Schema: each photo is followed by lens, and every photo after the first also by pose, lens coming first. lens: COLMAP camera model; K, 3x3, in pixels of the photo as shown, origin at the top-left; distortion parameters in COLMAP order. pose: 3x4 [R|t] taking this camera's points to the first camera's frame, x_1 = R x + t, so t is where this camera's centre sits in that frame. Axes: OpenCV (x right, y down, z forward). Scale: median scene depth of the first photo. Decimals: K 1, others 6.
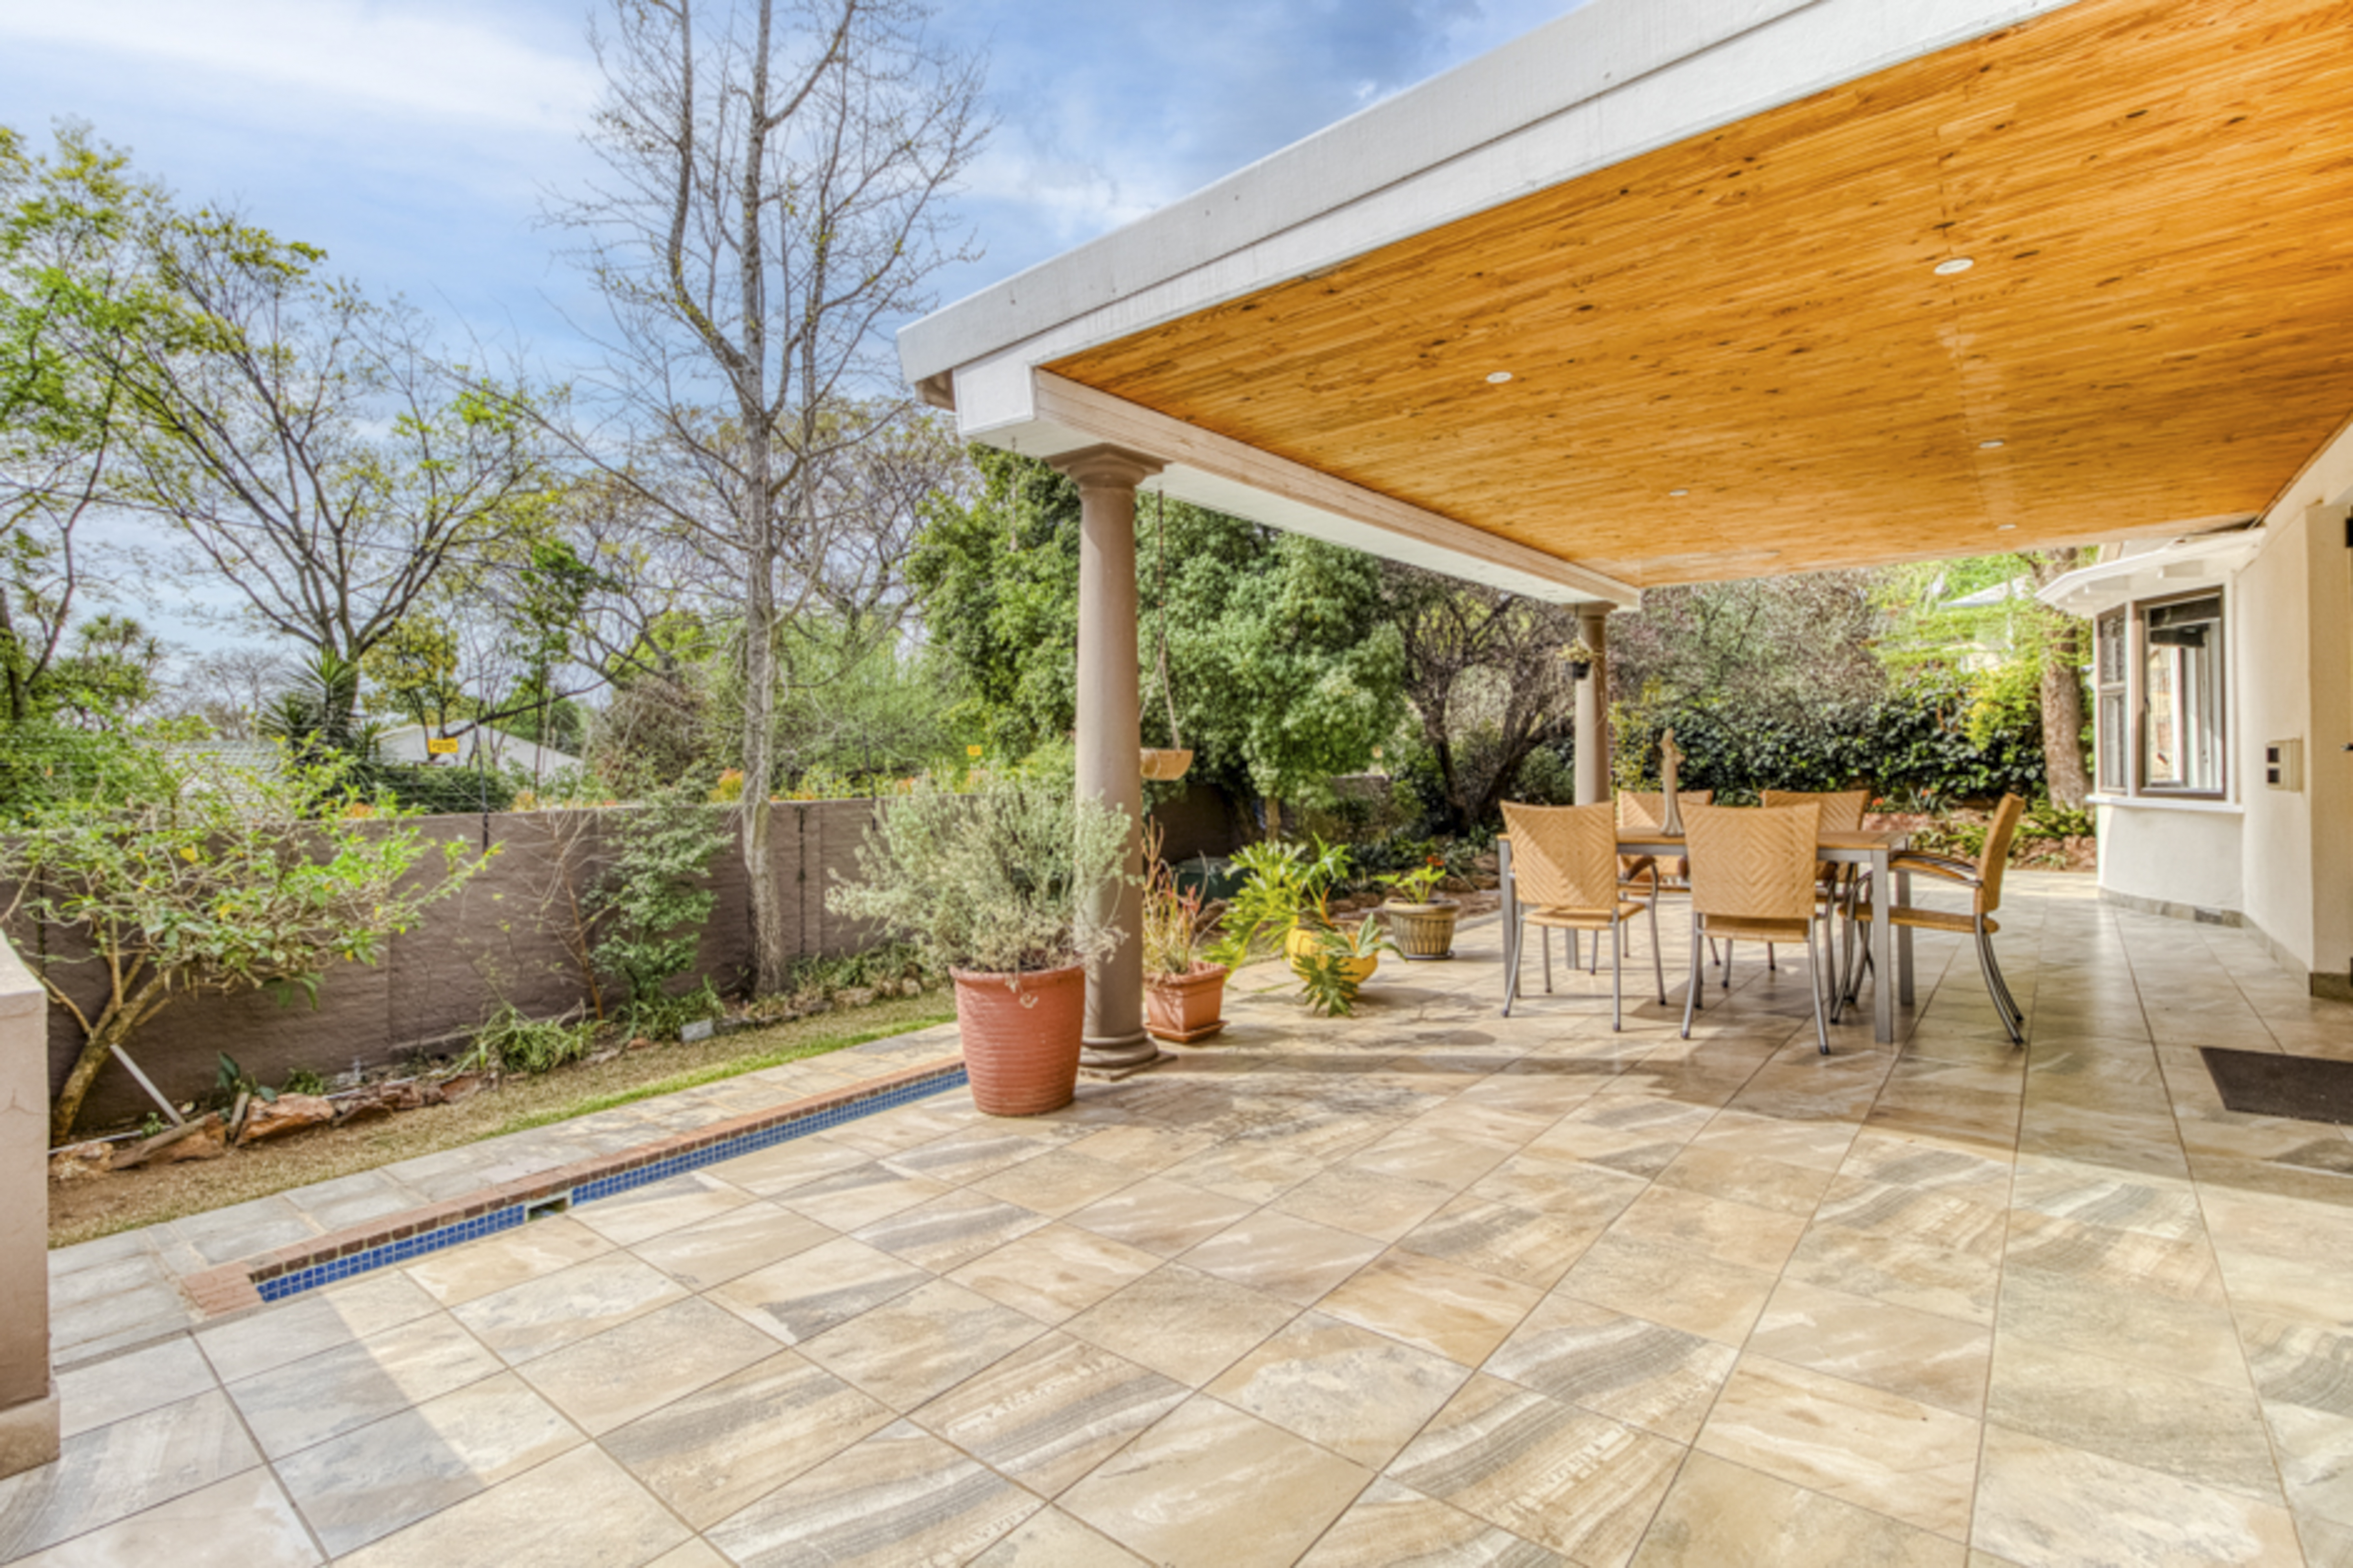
lens RADIAL K [[1080.1, 0, 1185.3], [0, 1080.1, 751.7], [0, 0, 1]] dist [0.012671, -0.009632]
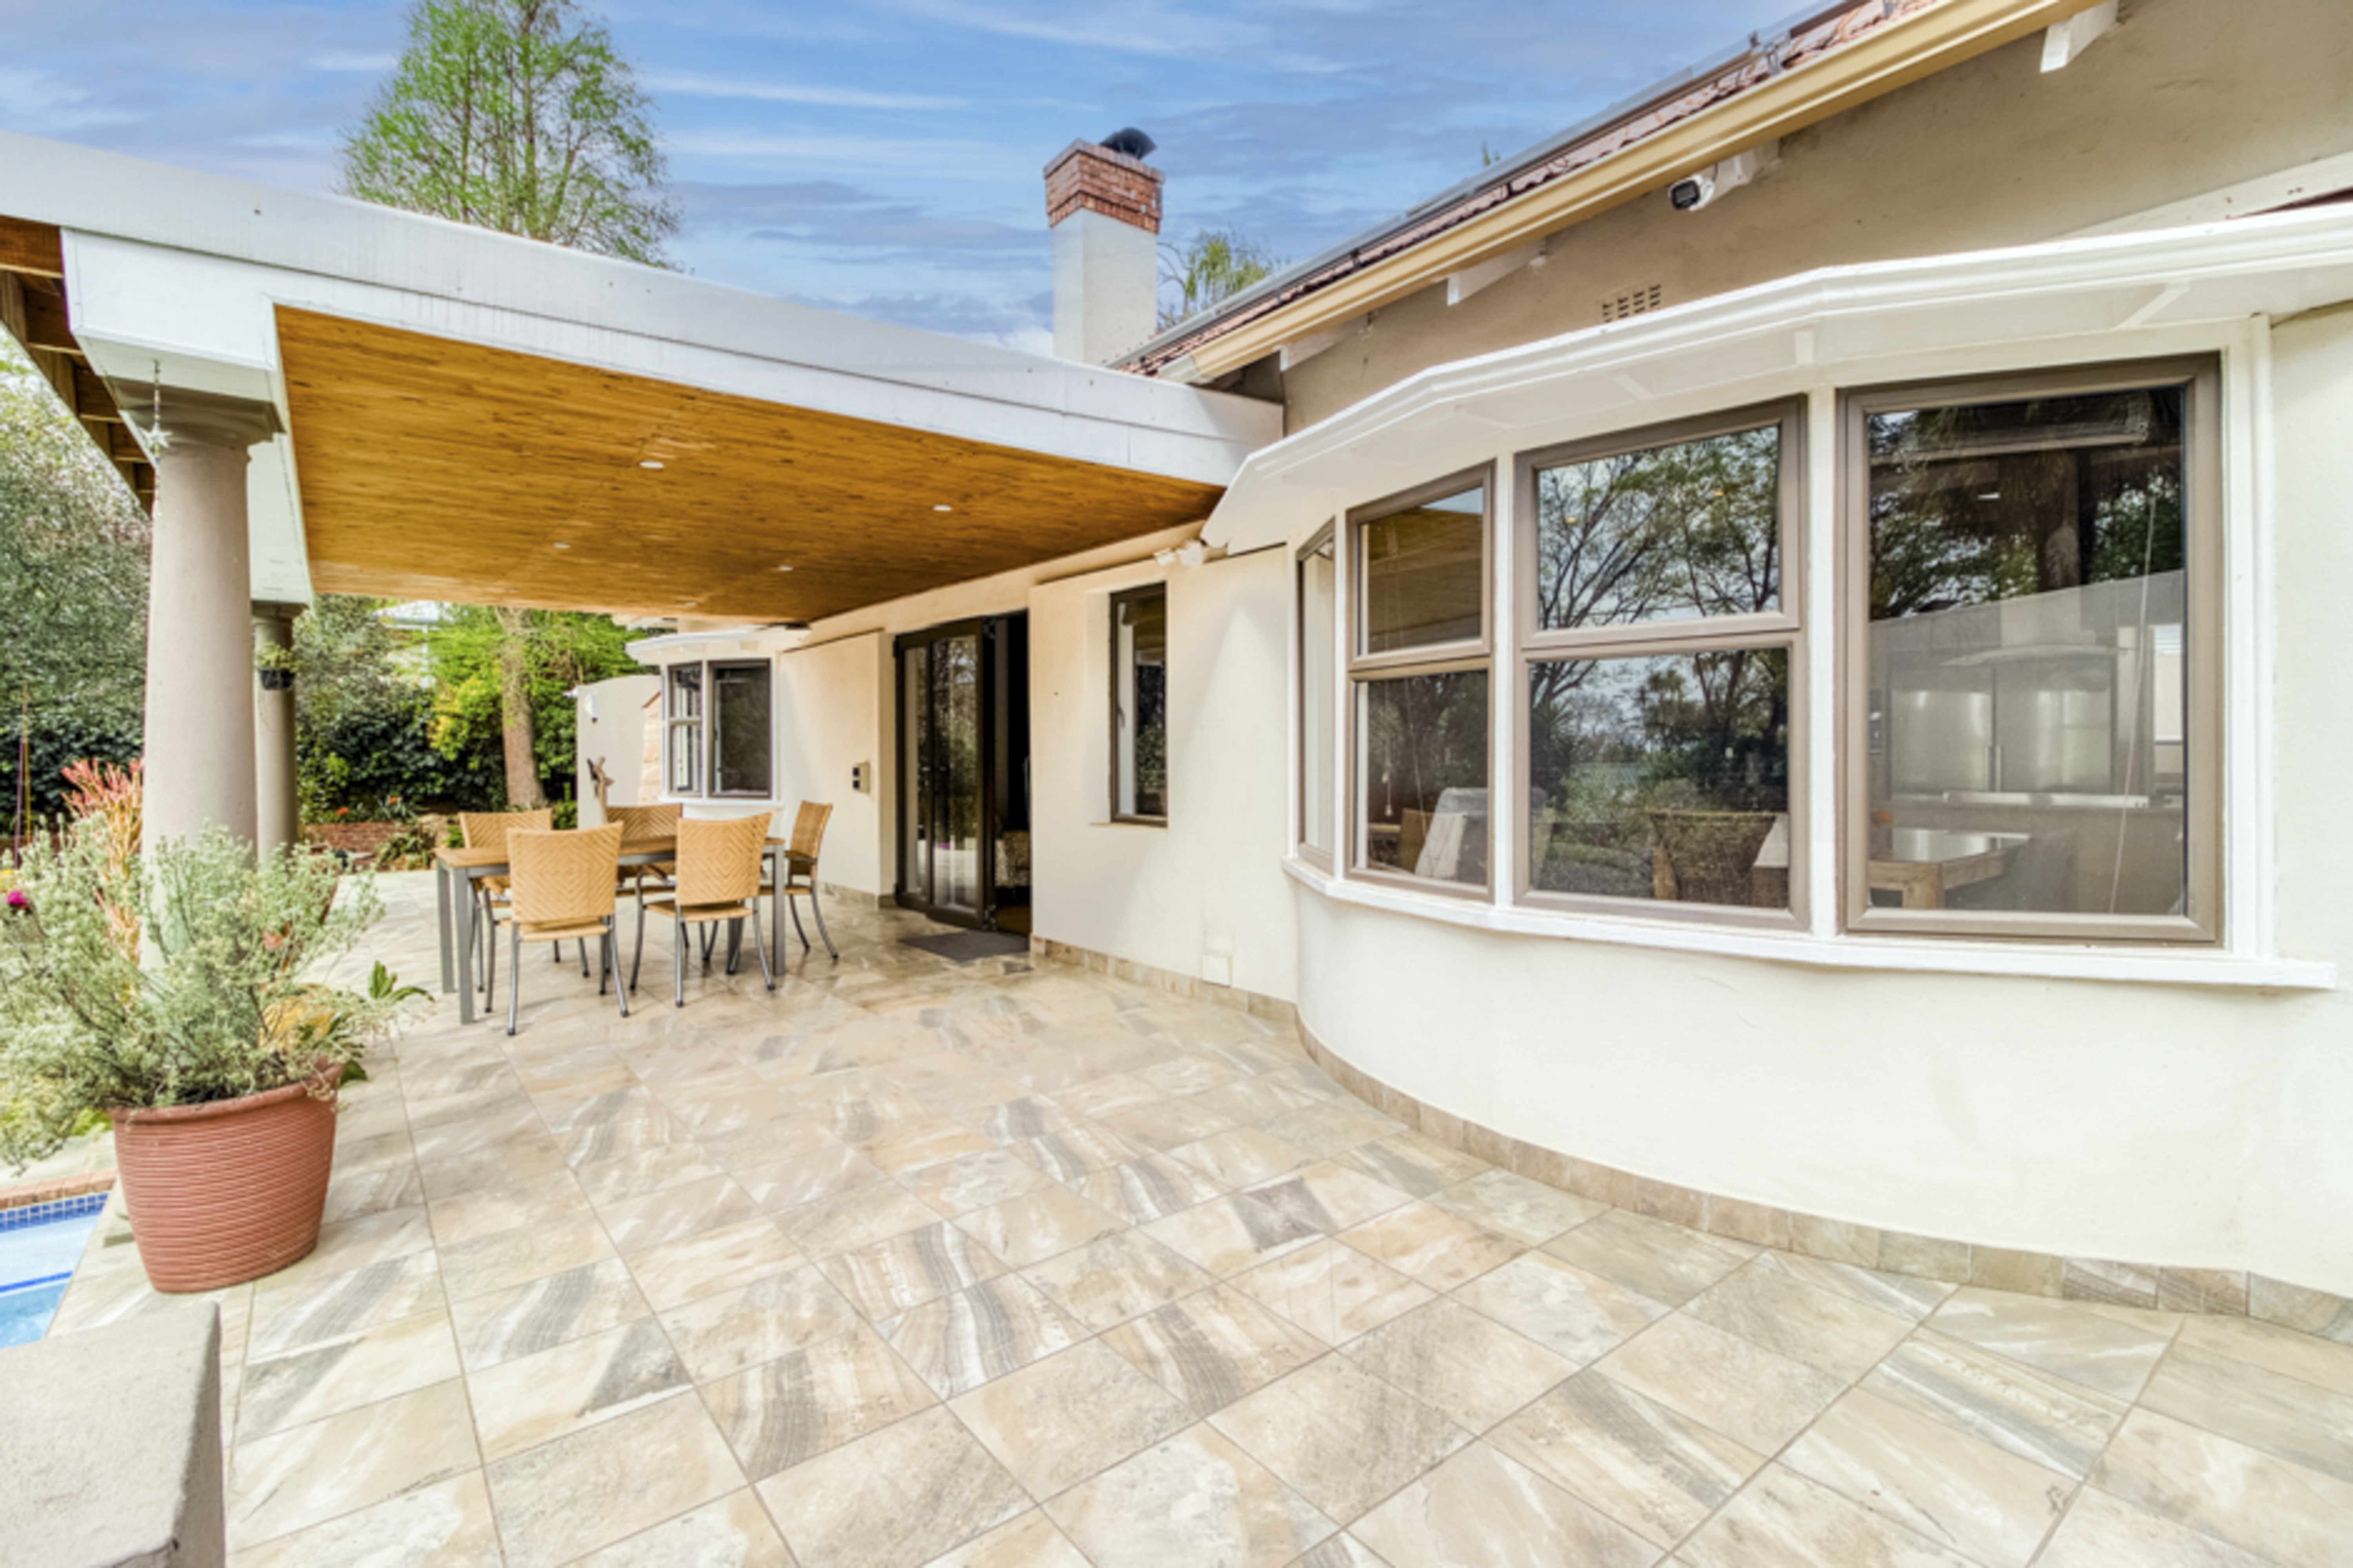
lens RADIAL K [[1080.1, 0, 1195.5], [0, 1080.1, 746.7], [0, 0, 1]] dist [0.012671, -0.009632]
pose [[0.193518, 0.010047, 0.981045, -0.985709], [-0.004989, 0.999945, -0.009256, -0.042417], [-0.981084, -0.003103, 0.193558, 0.254238]]
